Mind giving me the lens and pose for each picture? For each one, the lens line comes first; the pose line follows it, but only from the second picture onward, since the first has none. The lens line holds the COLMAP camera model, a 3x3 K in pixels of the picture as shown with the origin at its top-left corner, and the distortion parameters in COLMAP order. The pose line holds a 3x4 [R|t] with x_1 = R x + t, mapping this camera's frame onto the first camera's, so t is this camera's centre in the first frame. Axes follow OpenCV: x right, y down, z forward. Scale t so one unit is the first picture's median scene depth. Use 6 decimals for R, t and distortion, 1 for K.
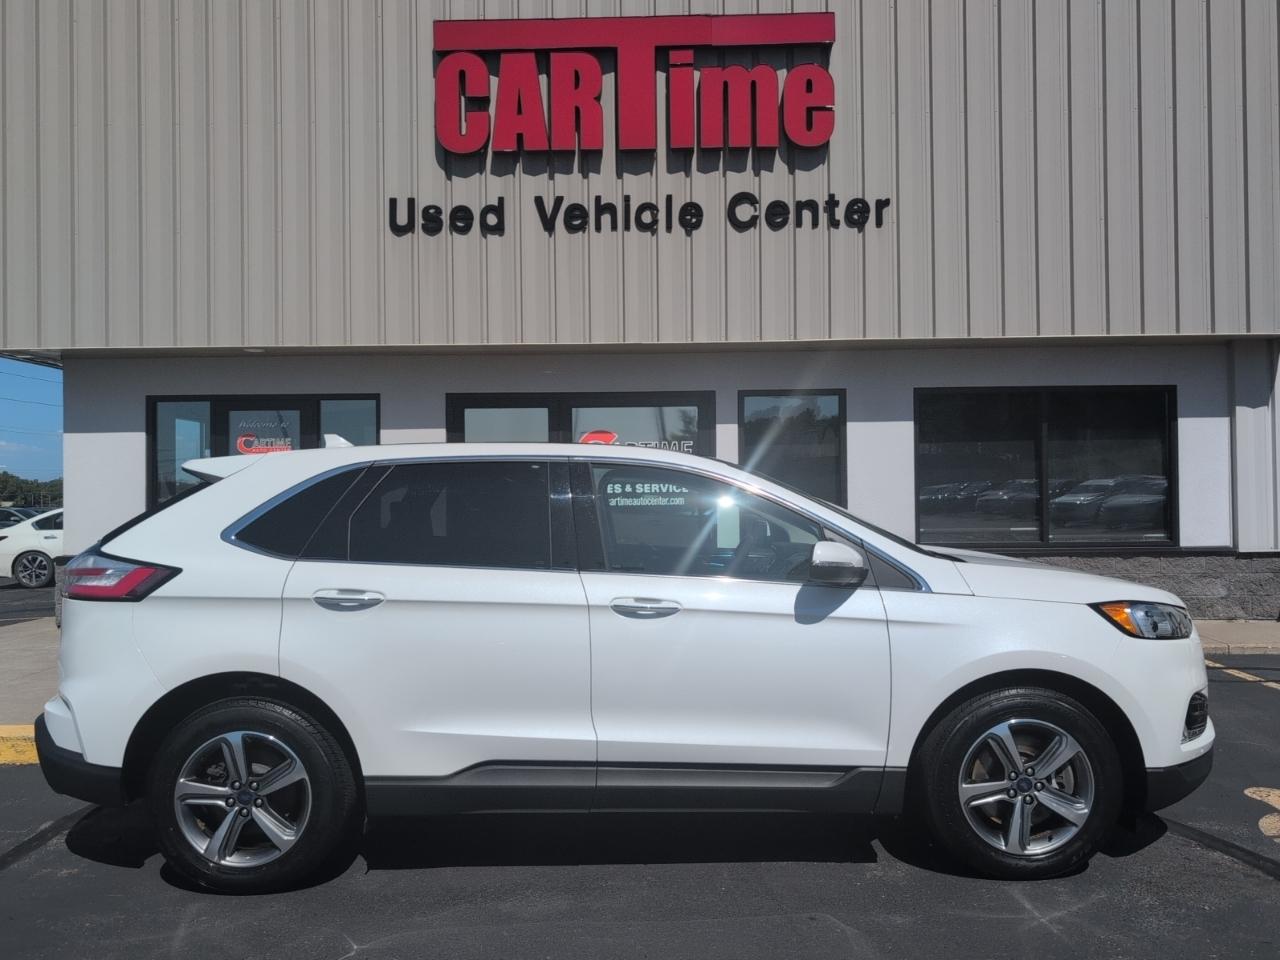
lens RADIAL K [[1242.9, 0, 639.6], [0, 1242.9, 383.6], [0, 0, 1]] dist [0.004388, 0.012359]
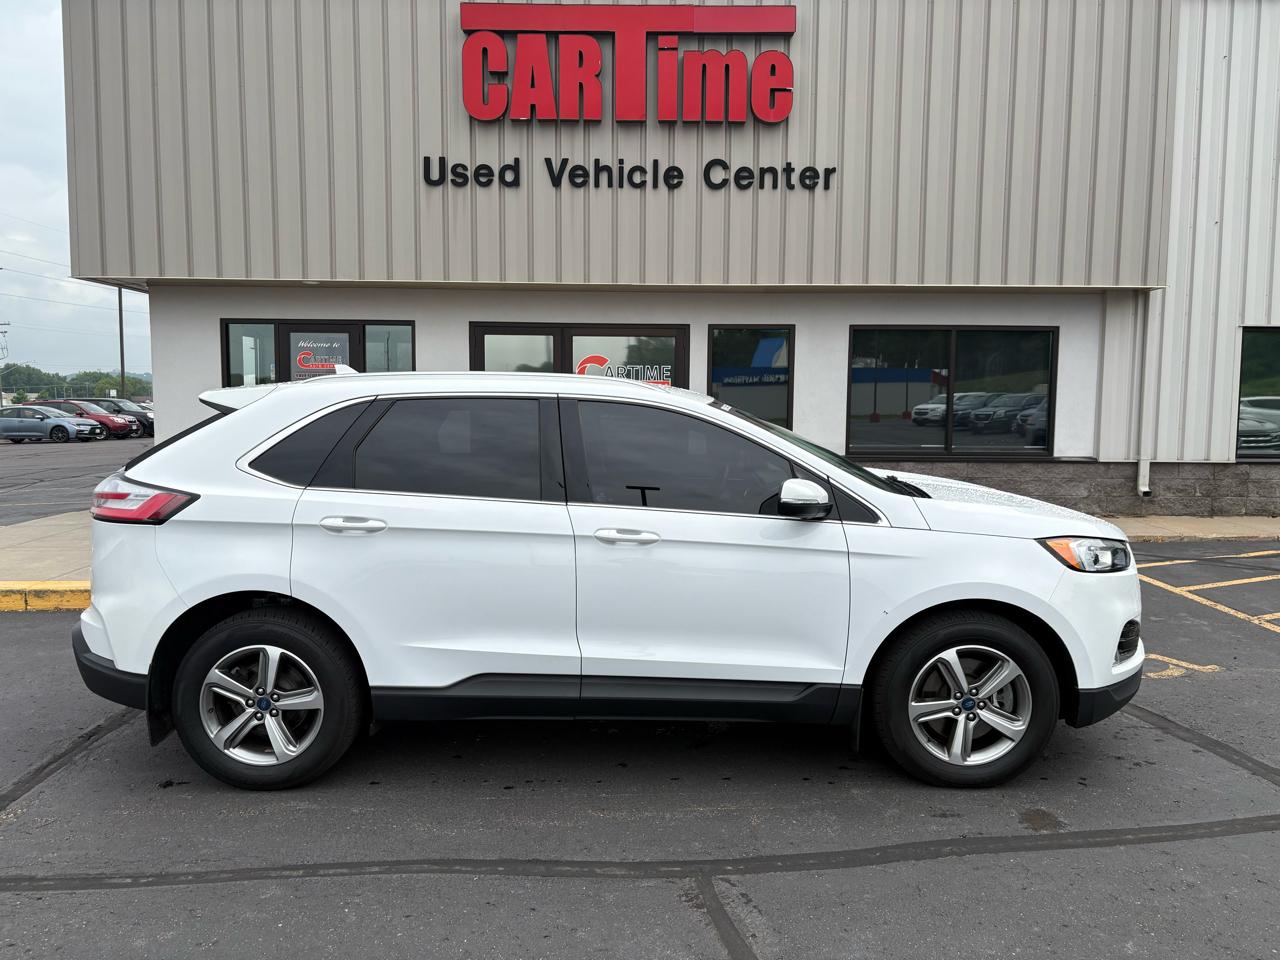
lens RADIAL K [[1238.9, 0, 668.7], [0, 1238.9, 509.4], [0, 0, 1]] dist [-0.005826, -0.009473]
pose [[0.999196, 0.015539, 0.036946, -0.002793], [-0.020455, 0.990408, 0.136654, 0.020376], [-0.034468, -0.137300, 0.989930, -0.233582]]
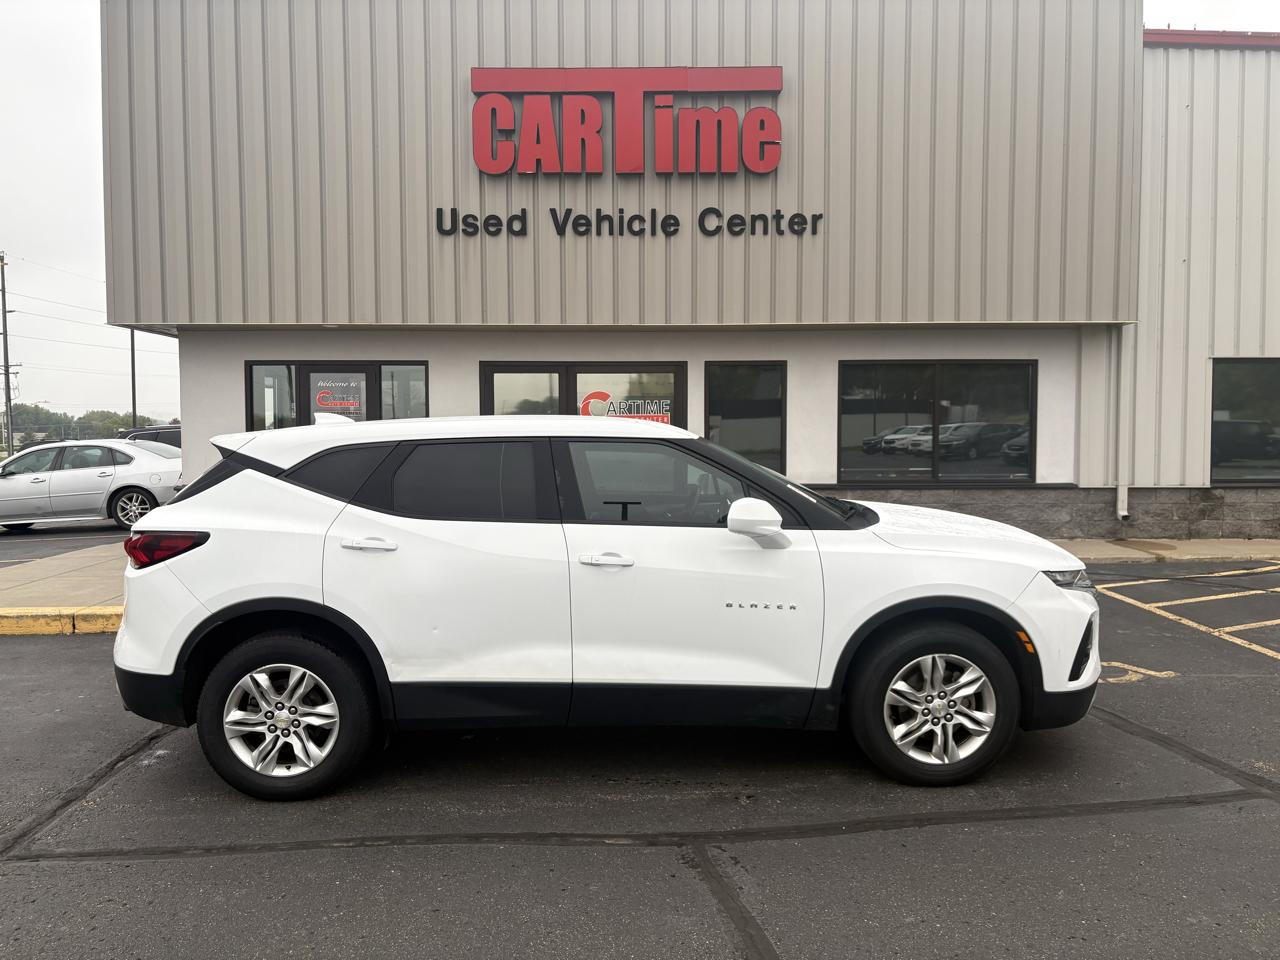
lens RADIAL K [[1242.3, 0, 658.5], [0, 1242.3, 464.3], [0, 0, 1]] dist [0.002893, -0.010251]
pose [[0.999610, 0.008163, 0.026716, -0.003329], [-0.010138, 0.997158, 0.074654, 0.016720], [-0.026031, -0.074895, 0.996852, -0.298472]]
